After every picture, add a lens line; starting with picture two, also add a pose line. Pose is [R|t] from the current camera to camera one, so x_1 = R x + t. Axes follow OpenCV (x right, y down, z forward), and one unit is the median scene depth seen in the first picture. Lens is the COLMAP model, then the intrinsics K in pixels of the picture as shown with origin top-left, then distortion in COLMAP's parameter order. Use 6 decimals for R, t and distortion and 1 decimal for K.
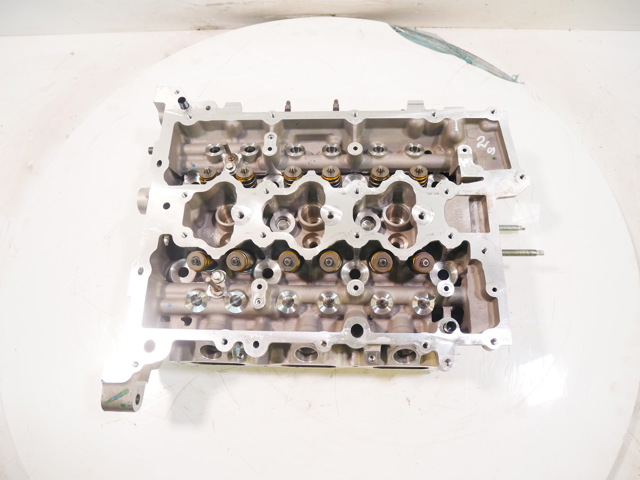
lens RADIAL K [[448.1, 0, 320.0], [0, 448.1, 240.0], [0, 0, 1]] dist [-0.007312, -0.000968]
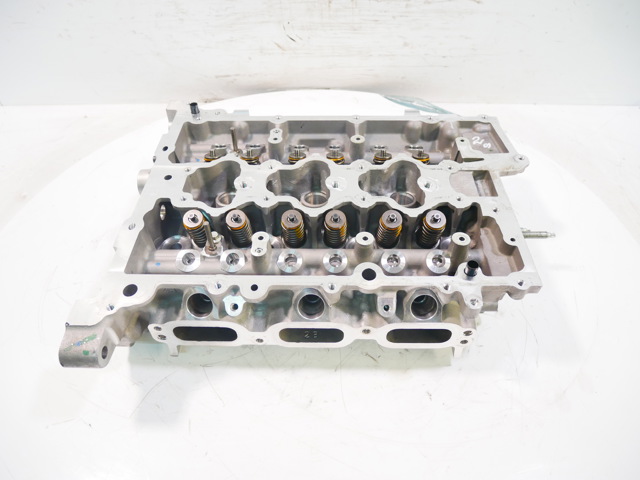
lens RADIAL K [[448.1, 0, 320.0], [0, 448.1, 240.0], [0, 0, 1]] dist [-0.007312, -0.000968]
pose [[0.999274, 0.020251, 0.032282, -0.038050], [-0.006727, 0.927547, -0.373647, 0.403006], [-0.037510, 0.373158, 0.927009, 0.127462]]
